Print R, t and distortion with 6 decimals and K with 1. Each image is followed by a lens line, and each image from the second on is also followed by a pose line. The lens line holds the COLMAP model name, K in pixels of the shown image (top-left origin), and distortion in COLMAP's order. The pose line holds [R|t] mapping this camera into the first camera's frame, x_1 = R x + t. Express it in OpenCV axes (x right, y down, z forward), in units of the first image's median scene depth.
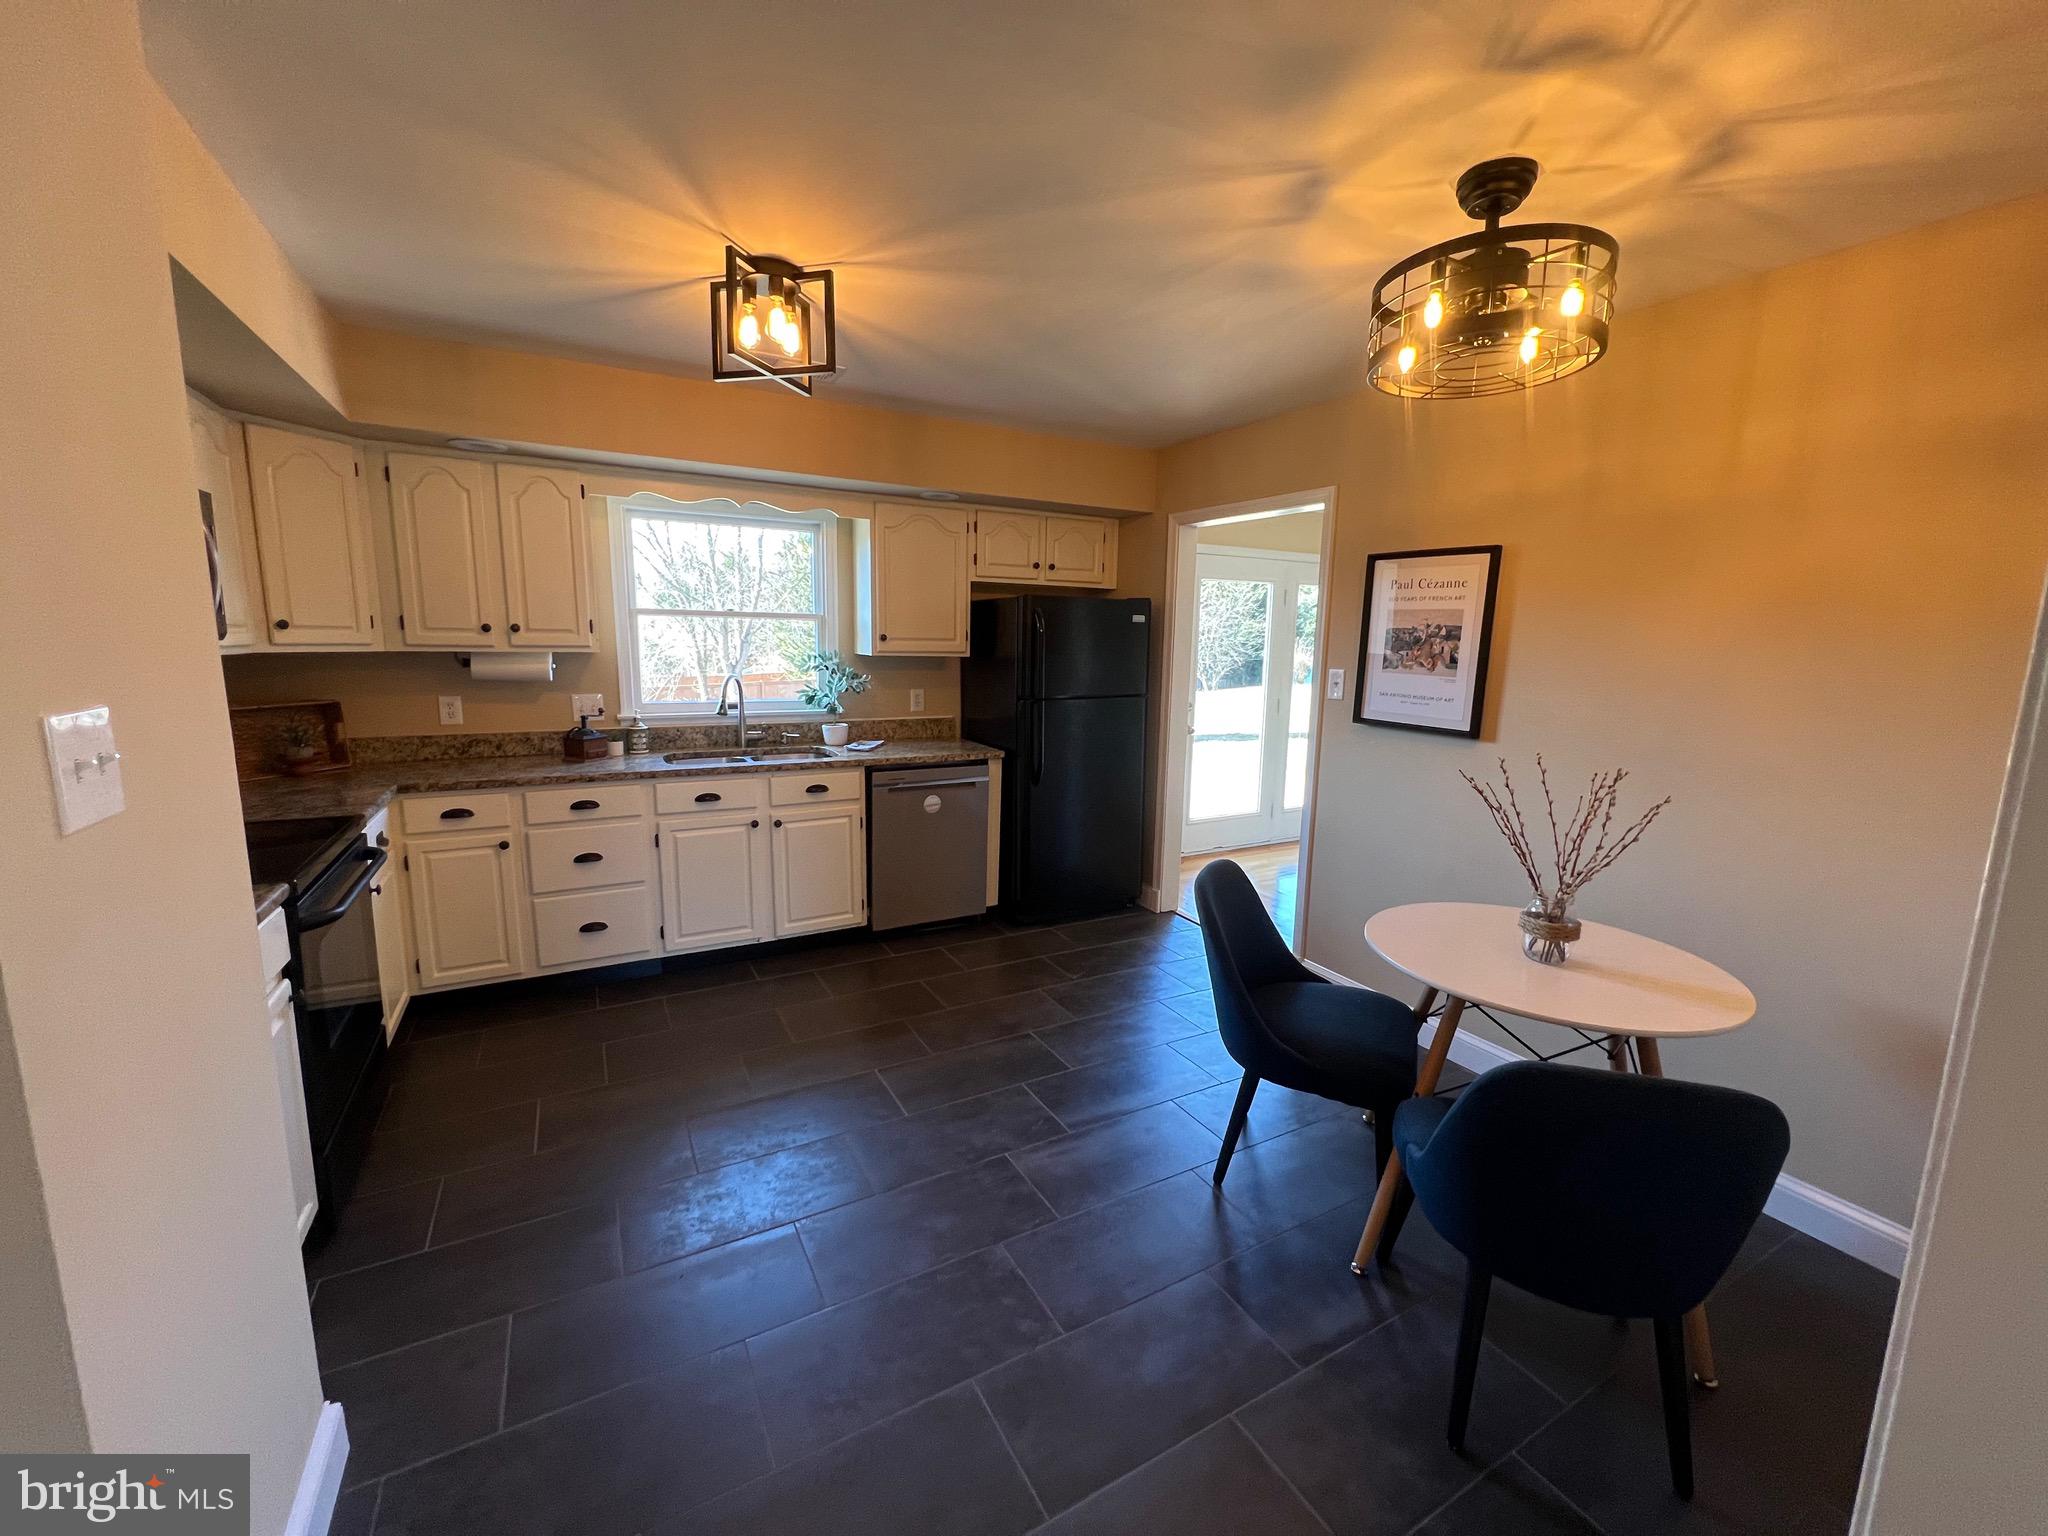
lens RADIAL K [[824.5, 0, 1027.7], [0, 824.5, 768.8], [0, 0, 1]] dist [0.001912, 0.000306]
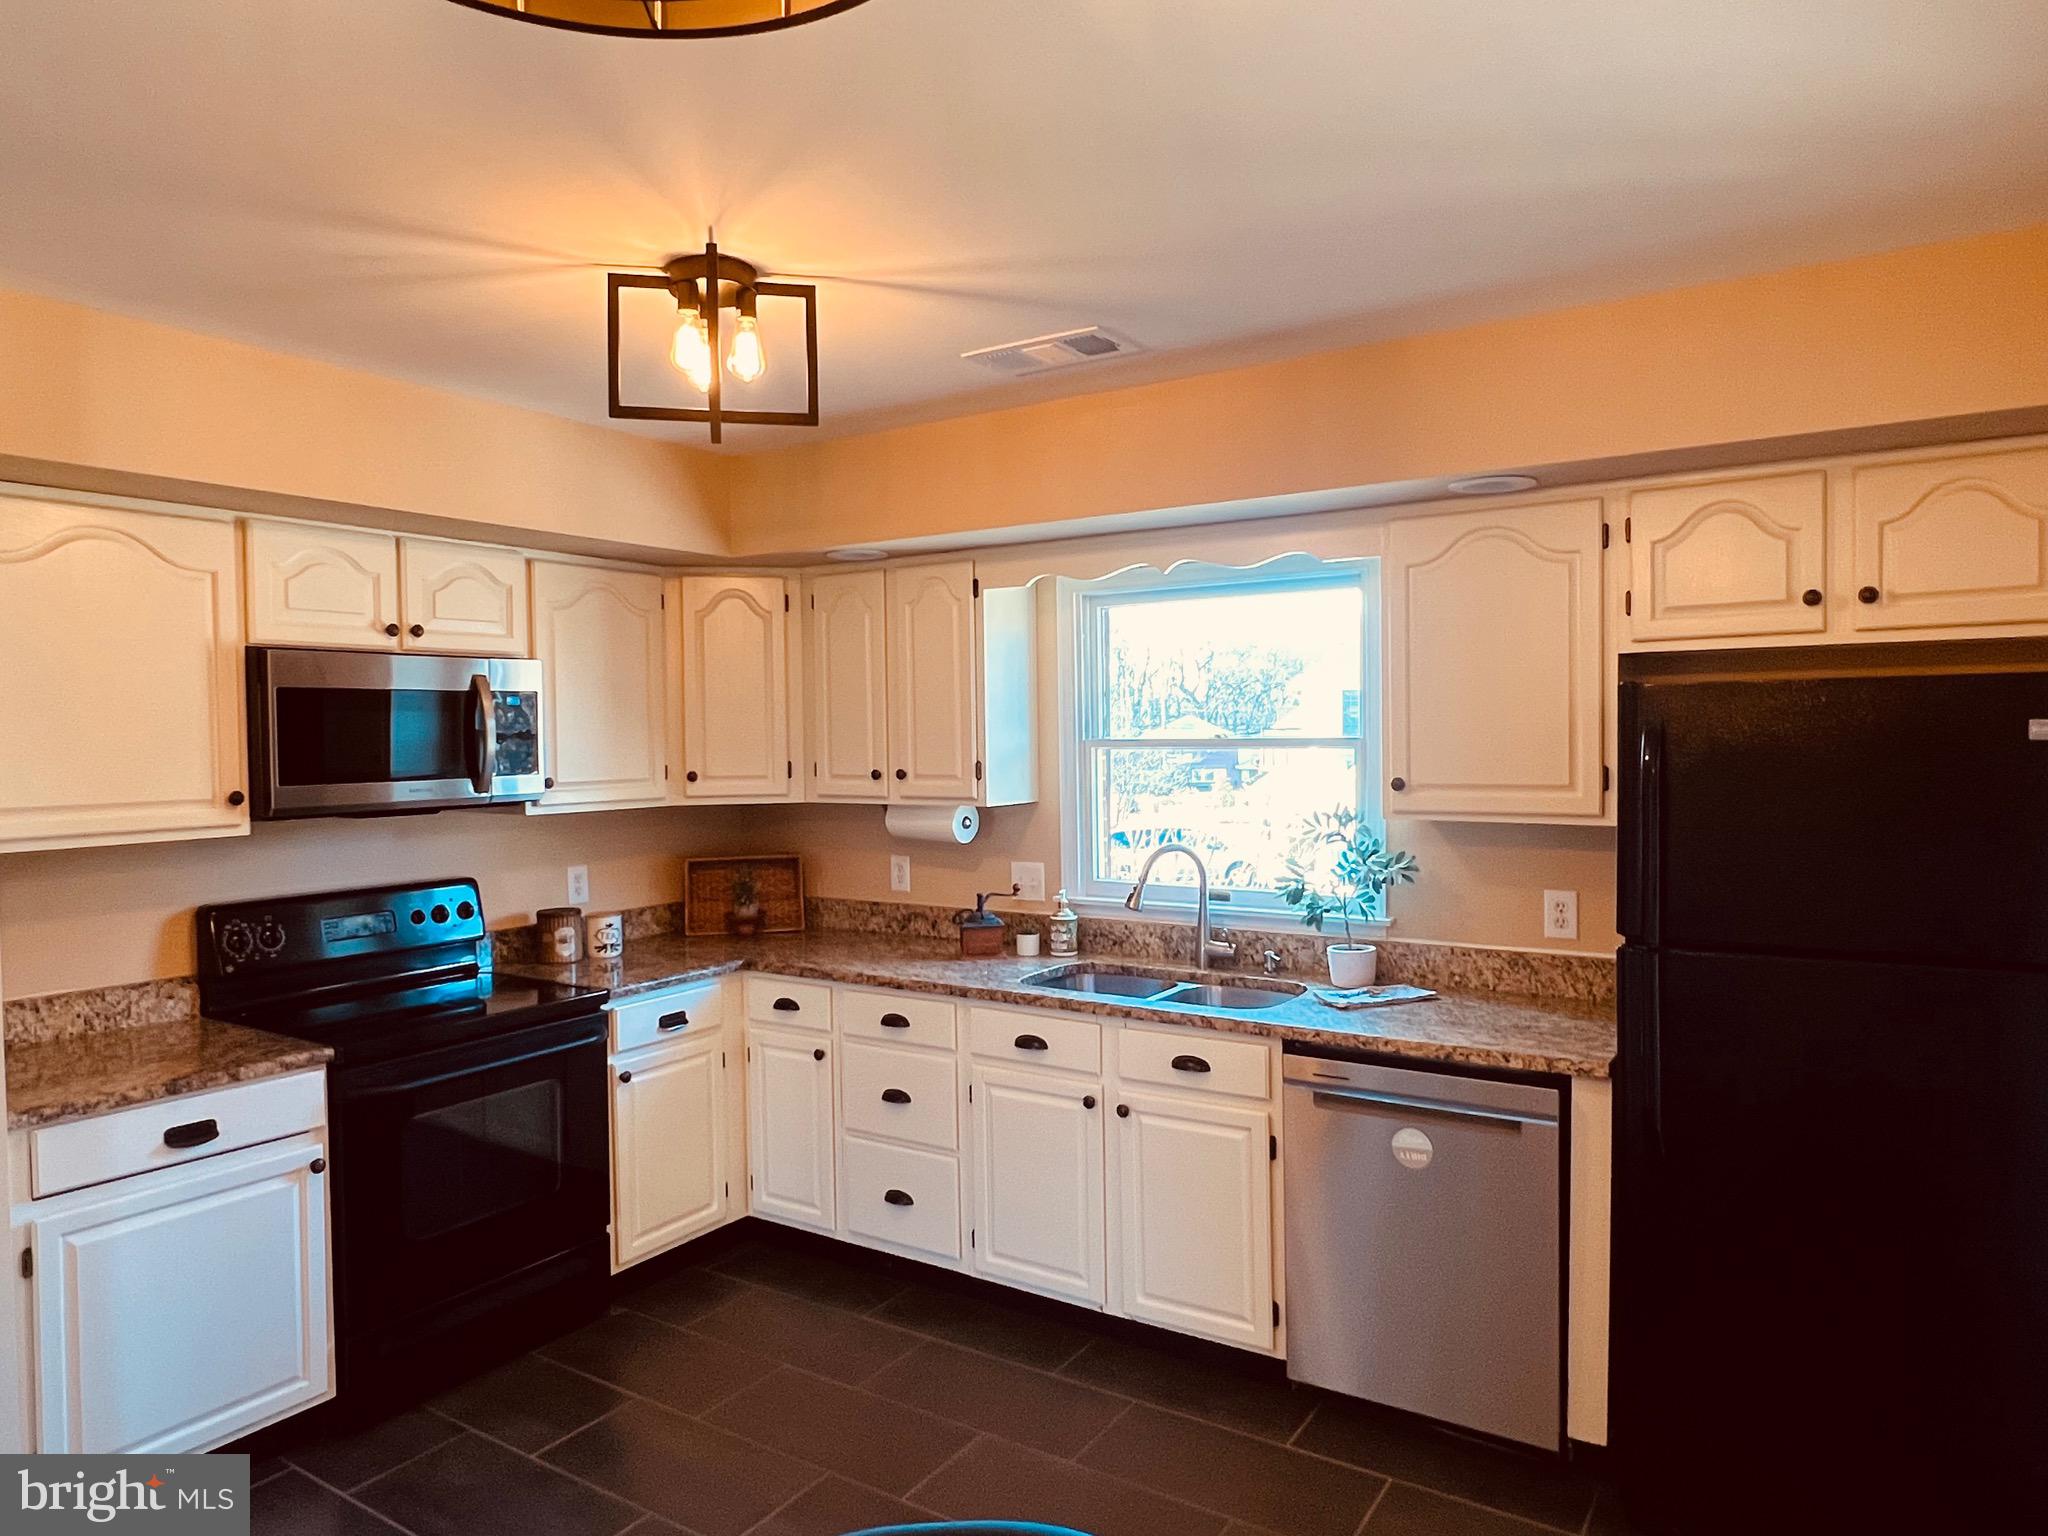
lens RADIAL K [[1296.4, 0, 1023.0], [0, 1296.4, 771.9], [0, 0, 1]] dist [-0.005727, -0.000299]
pose [[0.462607, 0.000399, -0.886564, 0.464958], [-0.120201, 0.990794, -0.062275, -0.102897], [0.878377, 0.135375, 0.458396, 0.506023]]
